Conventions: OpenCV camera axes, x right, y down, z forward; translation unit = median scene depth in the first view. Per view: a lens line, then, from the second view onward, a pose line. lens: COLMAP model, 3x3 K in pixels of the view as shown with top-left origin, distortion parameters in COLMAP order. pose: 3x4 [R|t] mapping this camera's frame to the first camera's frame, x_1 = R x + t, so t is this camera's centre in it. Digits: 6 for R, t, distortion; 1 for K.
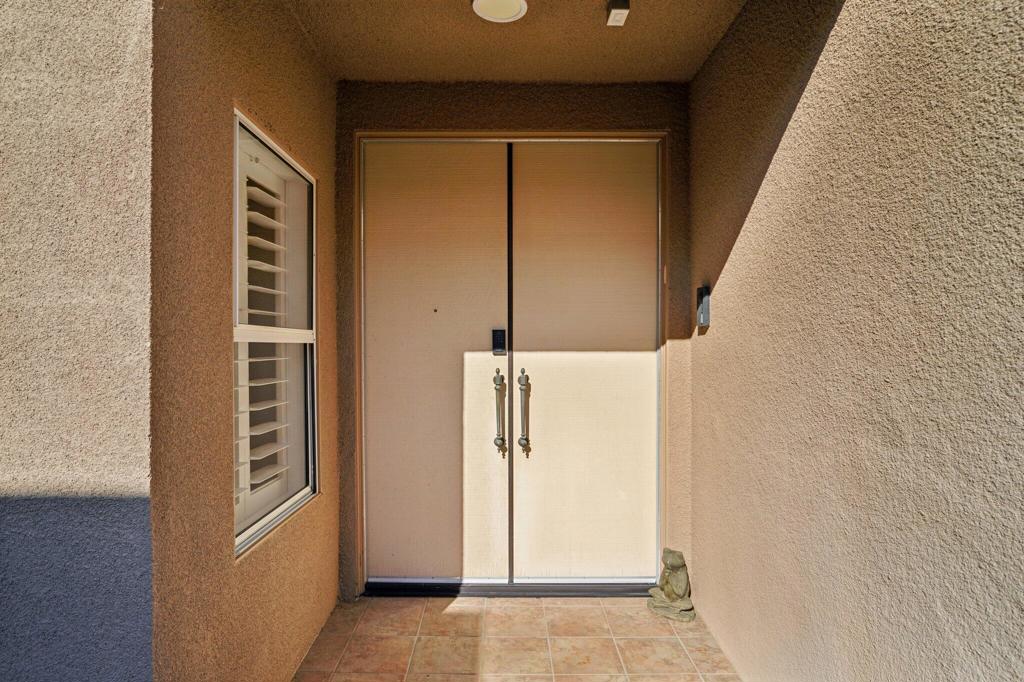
lens RADIAL K [[588.5, 0, 509.3], [0, 588.5, 351.7], [0, 0, 1]] dist [-0.008805, -0.000627]
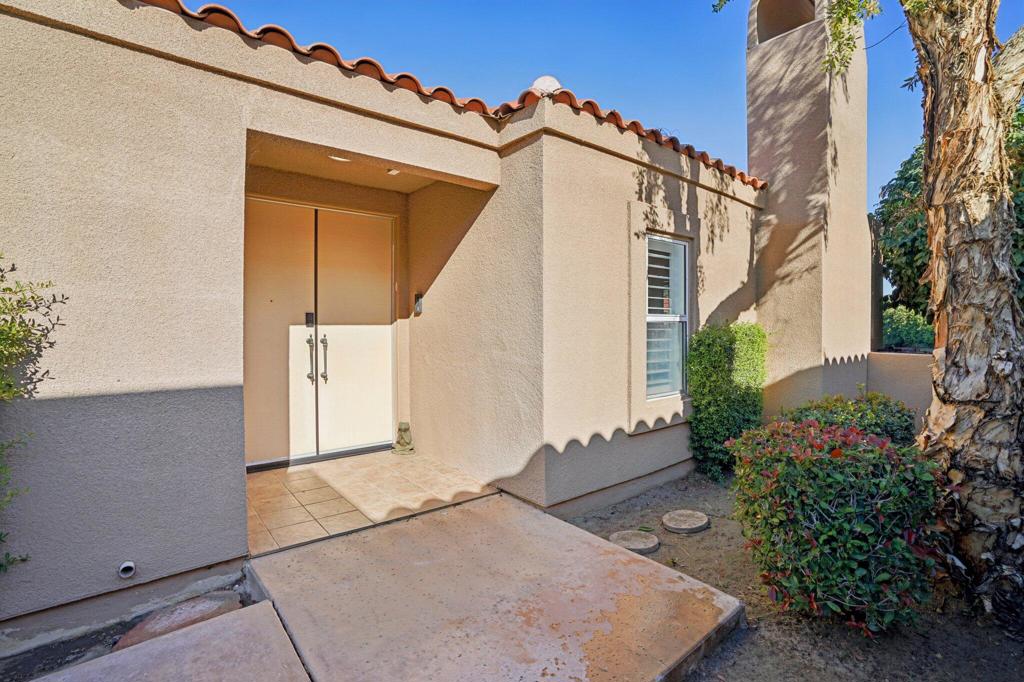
lens RADIAL K [[472.7, 0, 512.9], [0, 472.7, 337.5], [0, 0, 1]] dist [-0.042121, 0.008007]
pose [[0.771417, -0.018261, 0.636068, -0.452344], [0.012410, 0.999830, 0.013653, 0.026023], [-0.636209, -0.002639, 0.771512, -0.488766]]
